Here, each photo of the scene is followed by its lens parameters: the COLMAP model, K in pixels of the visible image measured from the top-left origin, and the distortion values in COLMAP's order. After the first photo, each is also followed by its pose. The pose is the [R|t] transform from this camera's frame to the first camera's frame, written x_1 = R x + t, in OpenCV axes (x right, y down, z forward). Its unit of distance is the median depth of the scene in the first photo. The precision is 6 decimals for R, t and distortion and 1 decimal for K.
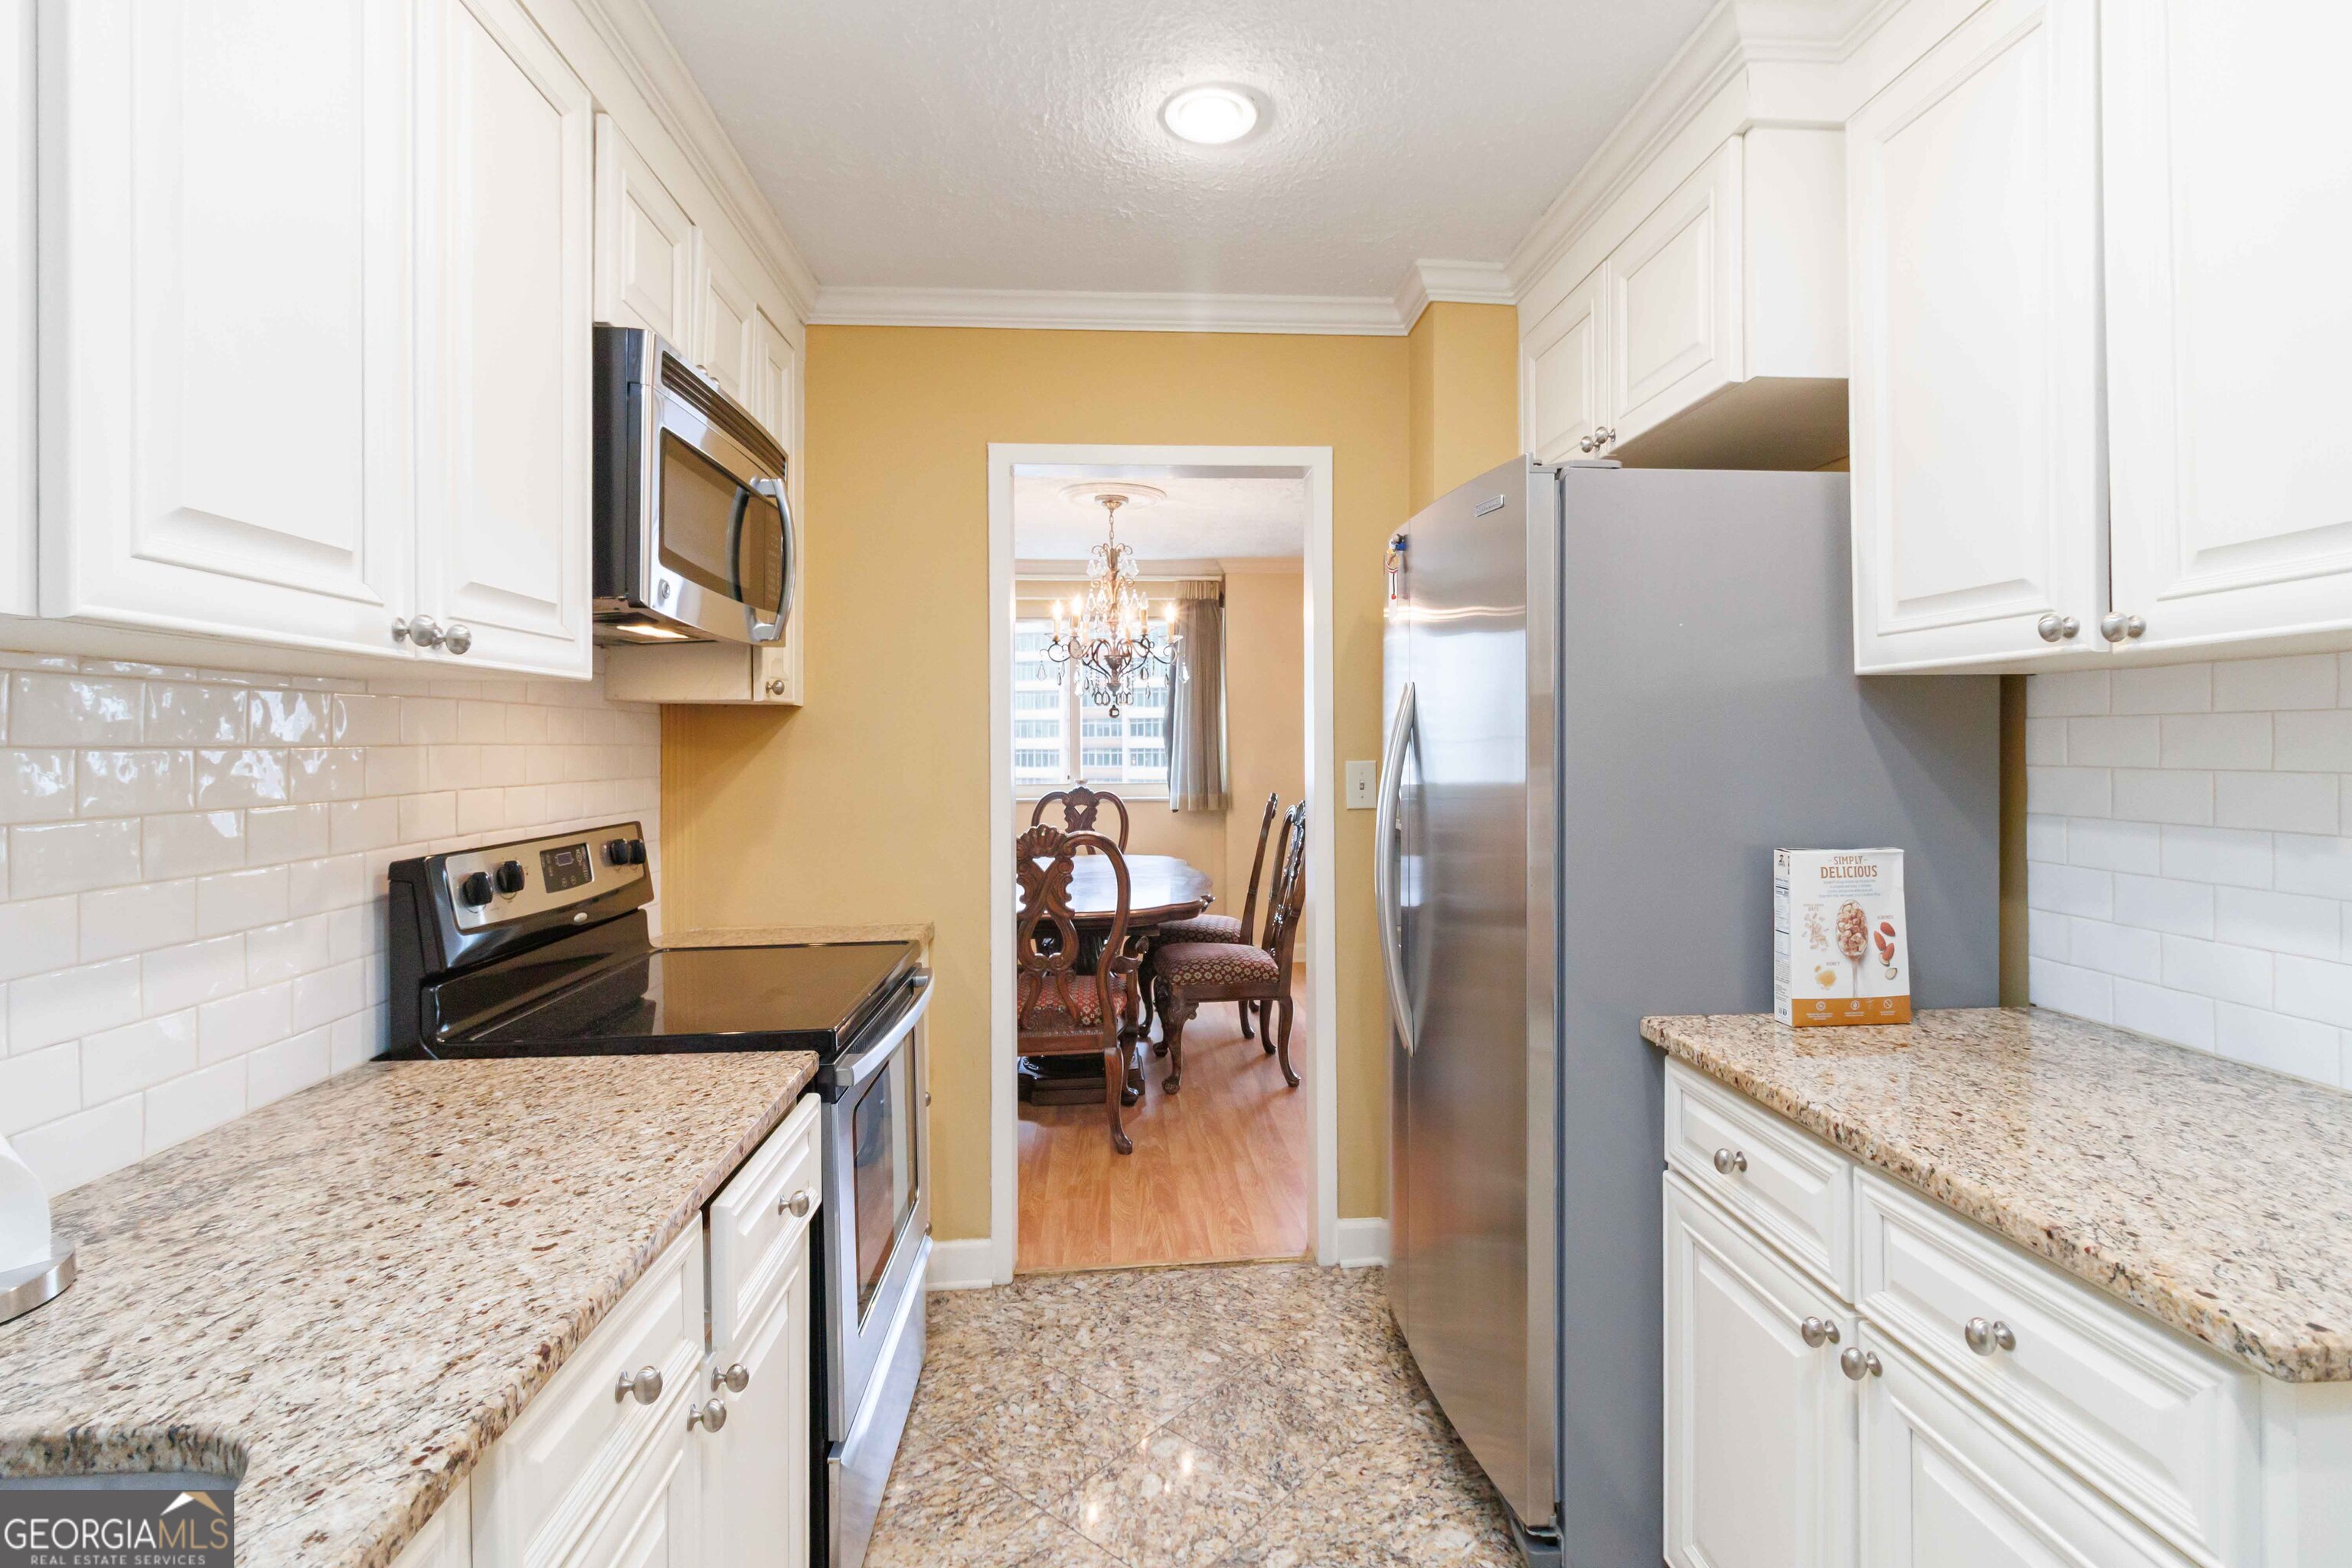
lens RADIAL K [[1124.0, 0, 1174.6], [0, 1124.0, 739.5], [0, 0, 1]] dist [0.005746, -0.003332]
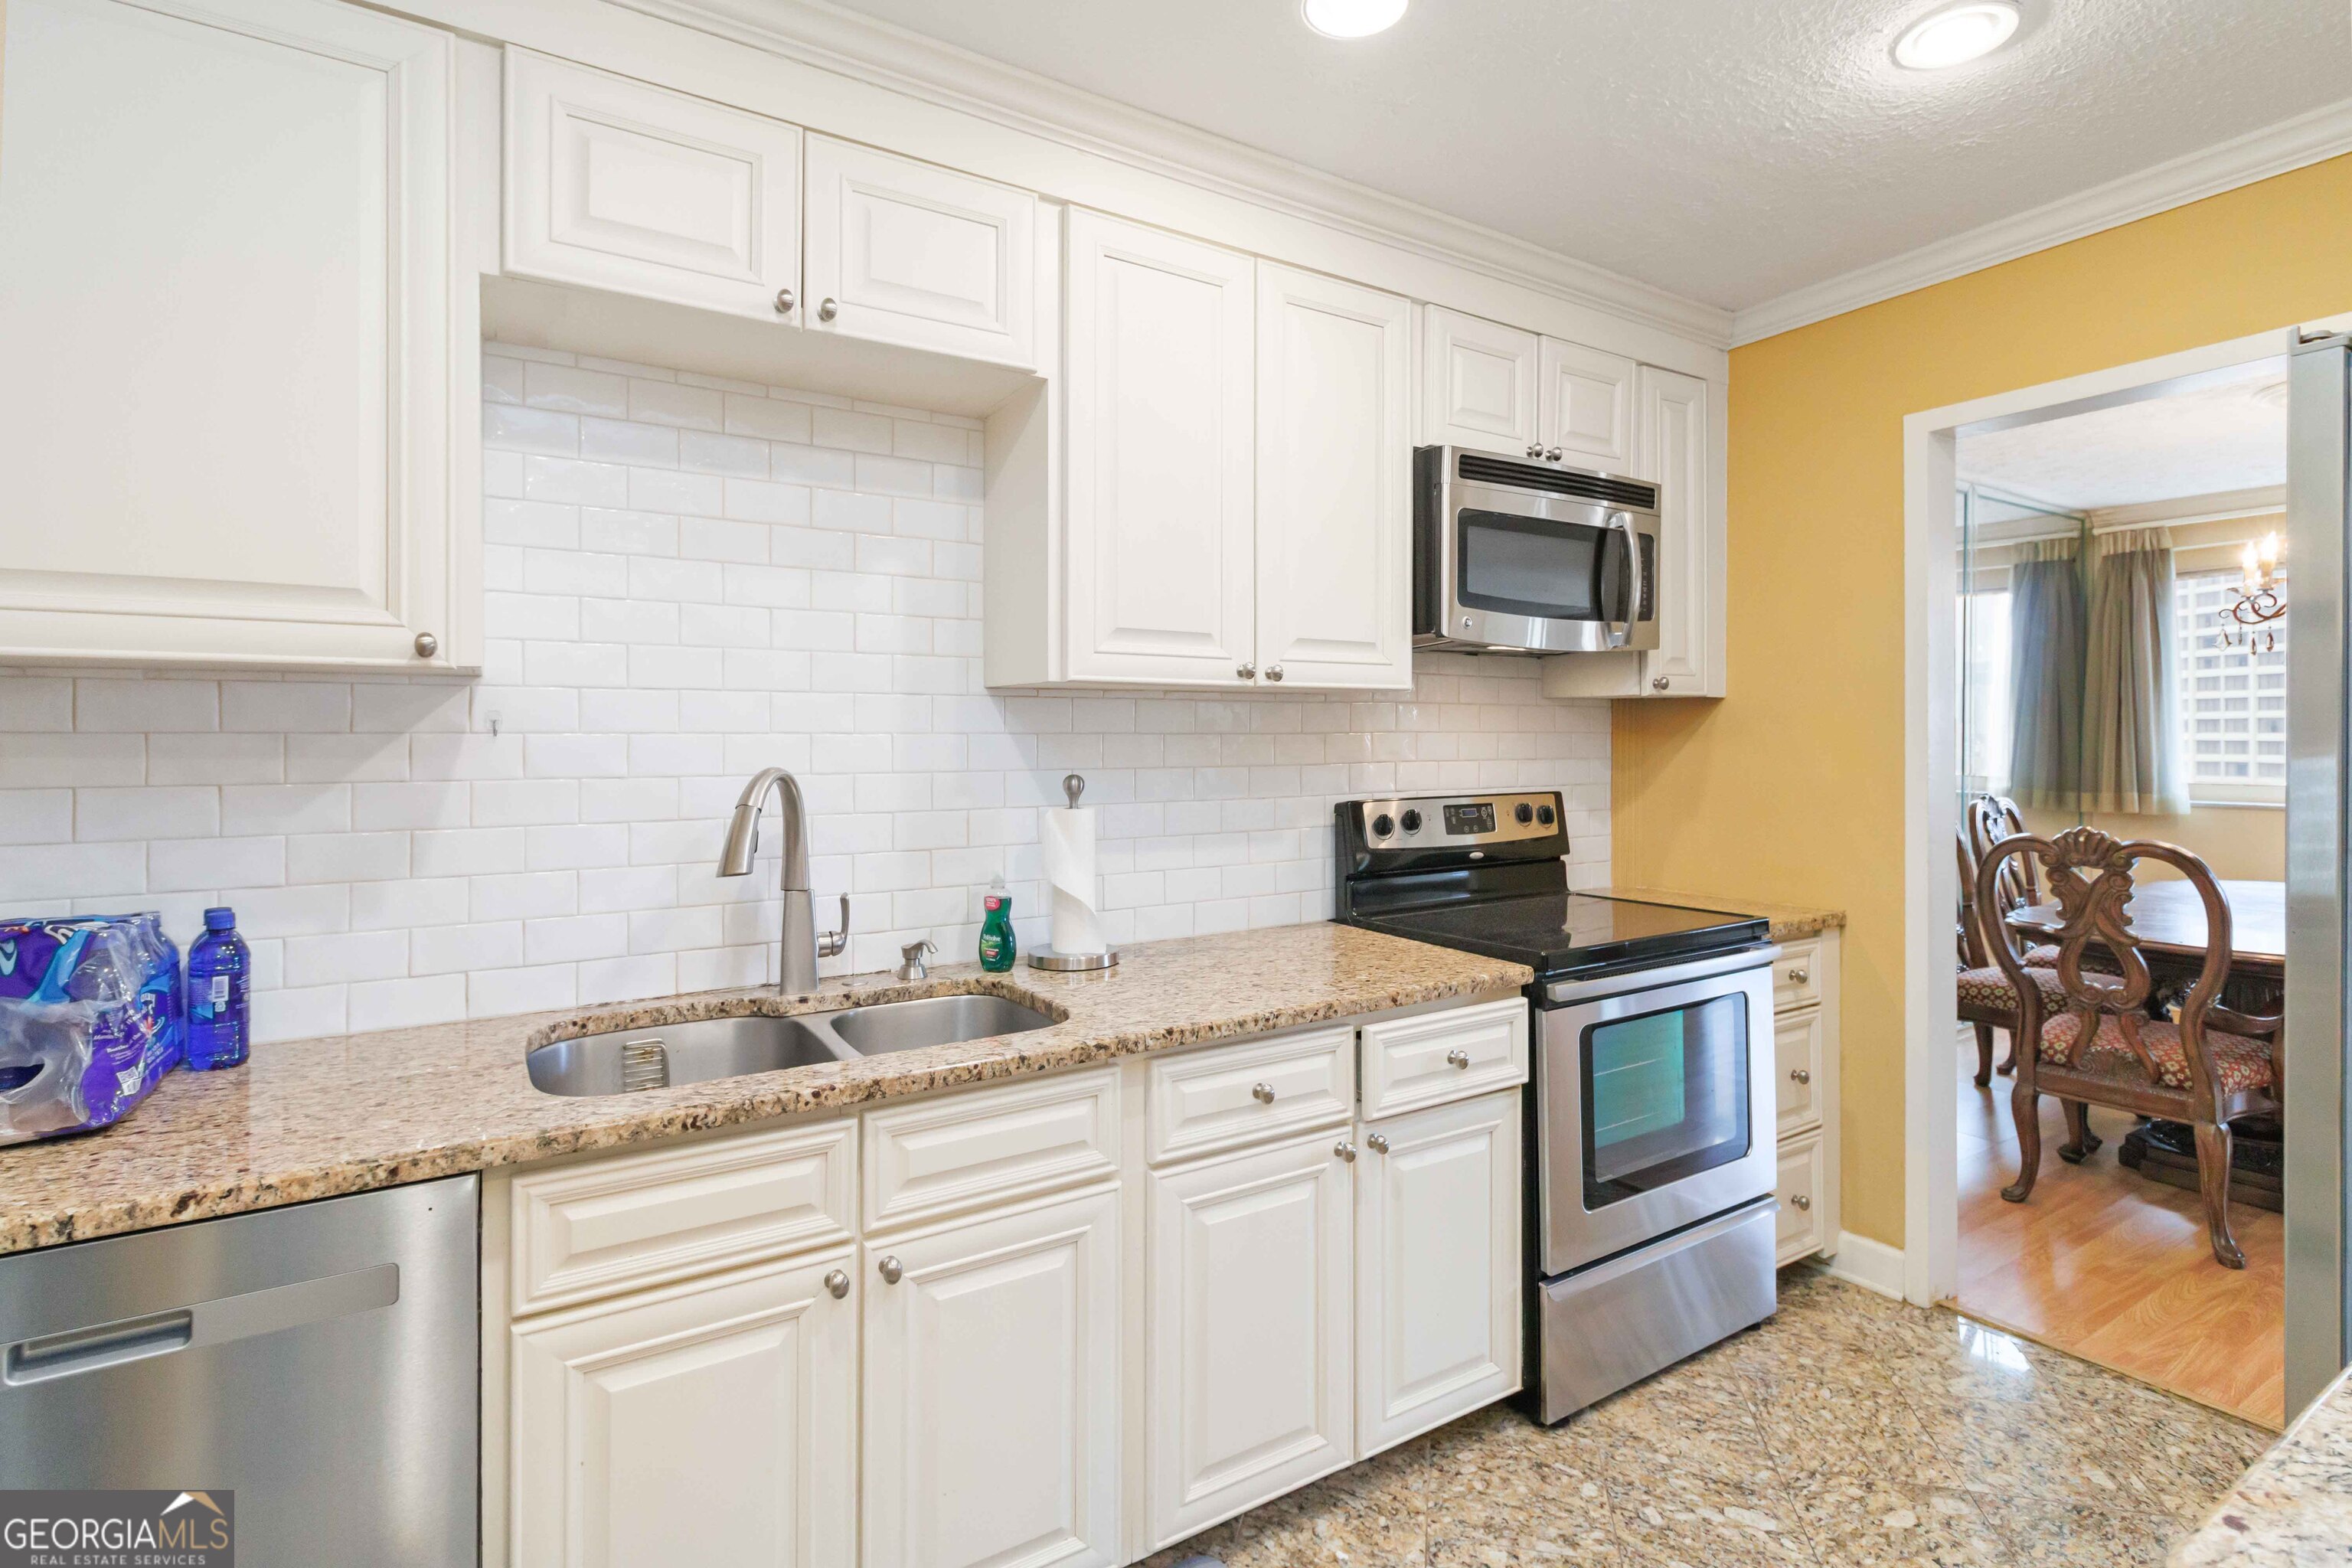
lens RADIAL K [[1124.0, 0, 1217.9], [0, 1124.0, 730.8], [0, 0, 1]] dist [0.005746, -0.003332]
pose [[0.475836, 0.004455, -0.879523, 1.181885], [0.001229, 0.999983, 0.005730, -0.012082], [0.879533, -0.003808, 0.475822, 0.106432]]
